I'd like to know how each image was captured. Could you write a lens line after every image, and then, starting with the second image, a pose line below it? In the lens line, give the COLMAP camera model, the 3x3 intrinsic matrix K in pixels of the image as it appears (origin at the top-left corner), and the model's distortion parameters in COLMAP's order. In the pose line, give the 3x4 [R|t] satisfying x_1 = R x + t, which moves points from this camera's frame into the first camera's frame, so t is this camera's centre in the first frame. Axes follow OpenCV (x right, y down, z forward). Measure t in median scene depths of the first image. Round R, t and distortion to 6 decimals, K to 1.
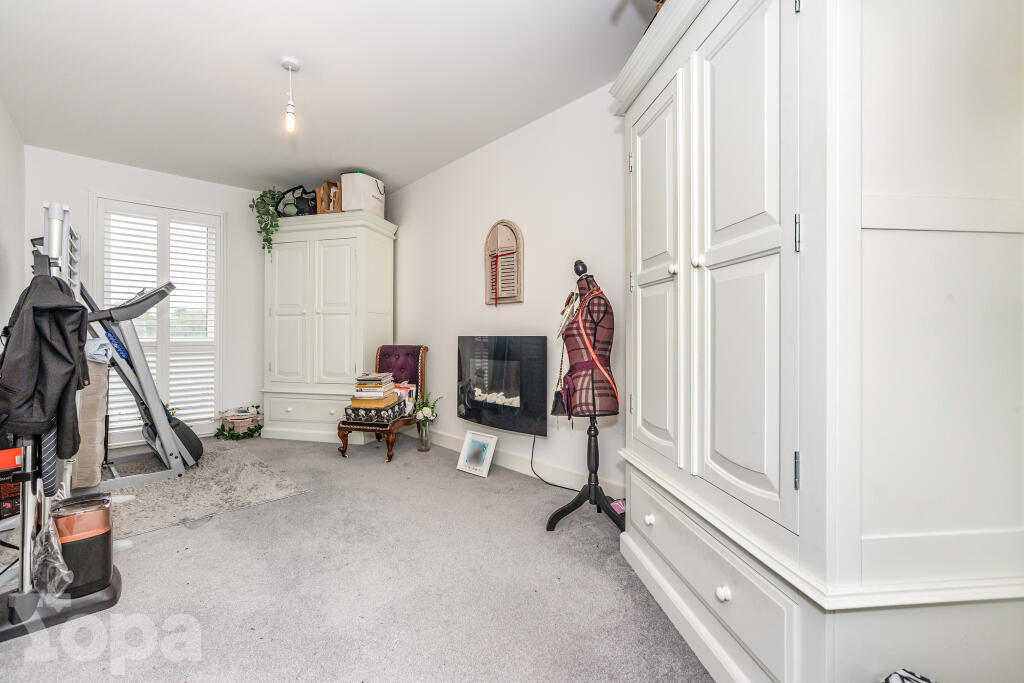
lens RADIAL K [[445.4, 0, 504.5], [0, 445.4, 334.5], [0, 0, 1]] dist [-0.018289, 0.010776]
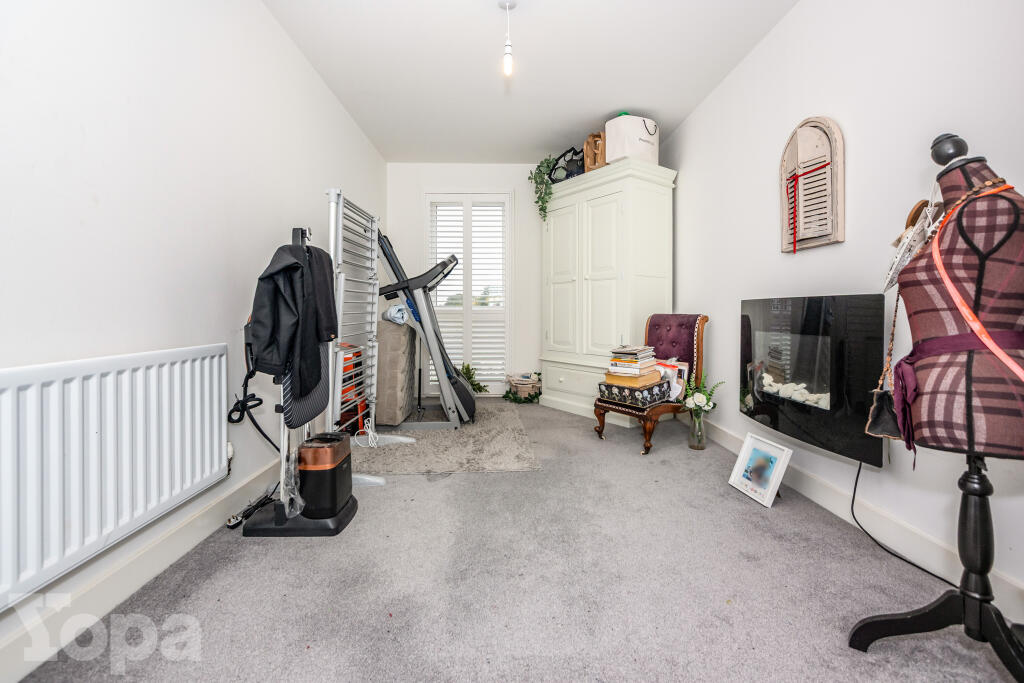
lens RADIAL K [[445.4, 0, 518.1], [0, 445.4, 316.0], [0, 0, 1]] dist [-0.018289, 0.010776]
pose [[0.761701, 0.006888, -0.647892, 0.096163], [-0.001566, 0.999960, 0.008790, 0.025435], [0.647926, -0.005680, 0.761682, 0.236297]]
